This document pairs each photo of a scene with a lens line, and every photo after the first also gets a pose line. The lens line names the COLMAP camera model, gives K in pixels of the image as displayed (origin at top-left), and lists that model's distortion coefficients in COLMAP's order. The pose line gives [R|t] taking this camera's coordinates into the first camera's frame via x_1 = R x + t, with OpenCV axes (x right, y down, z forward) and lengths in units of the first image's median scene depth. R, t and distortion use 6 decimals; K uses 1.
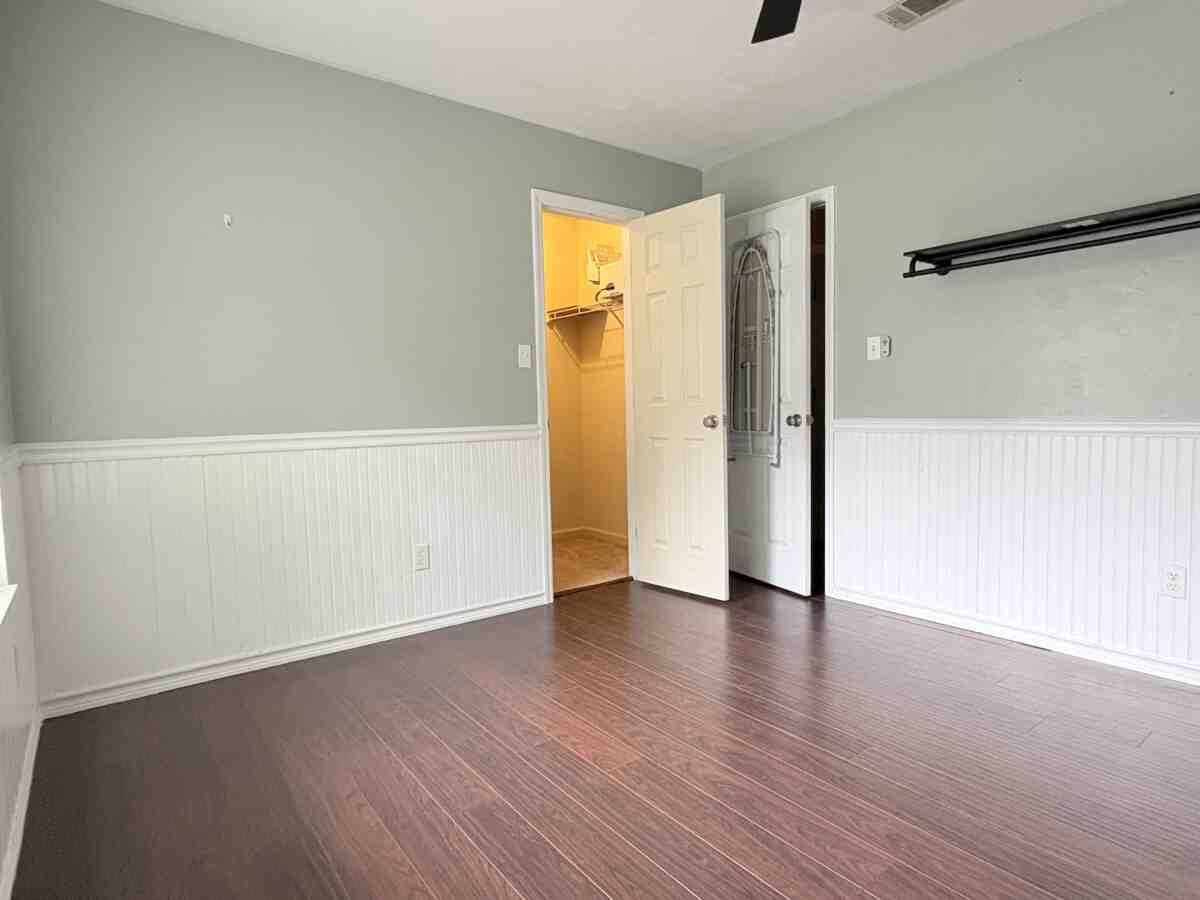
lens RADIAL K [[663.7, 0, 600.0], [0, 663.7, 450.0], [0, 0, 1]] dist [-0.003856, -0.000501]
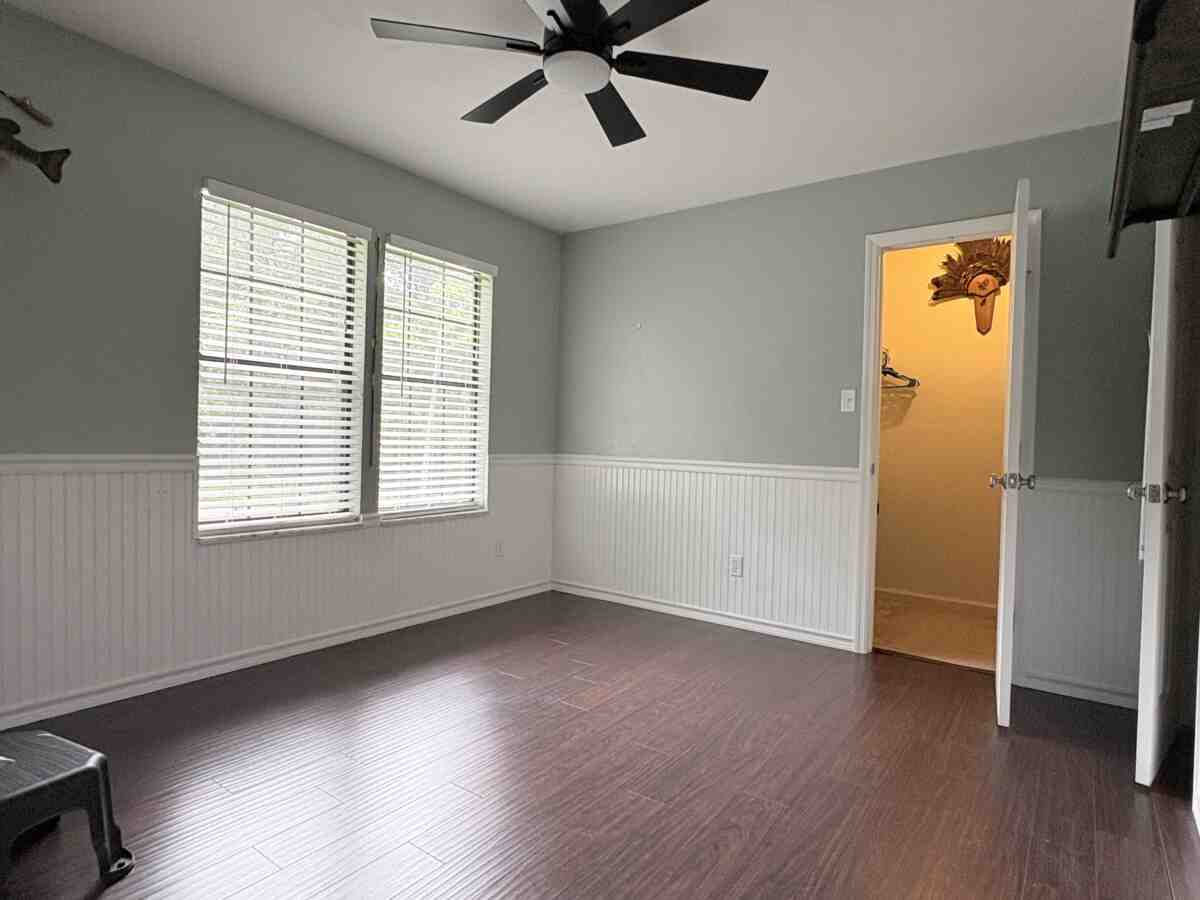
lens RADIAL K [[663.7, 0, 600.0], [0, 663.7, 450.0], [0, 0, 1]] dist [-0.003856, -0.000501]
pose [[0.282128, 0.045355, -0.958304, 0.757559], [-0.096397, 0.995167, 0.018720, -0.047730], [0.954522, 0.087096, 0.285136, 0.346885]]
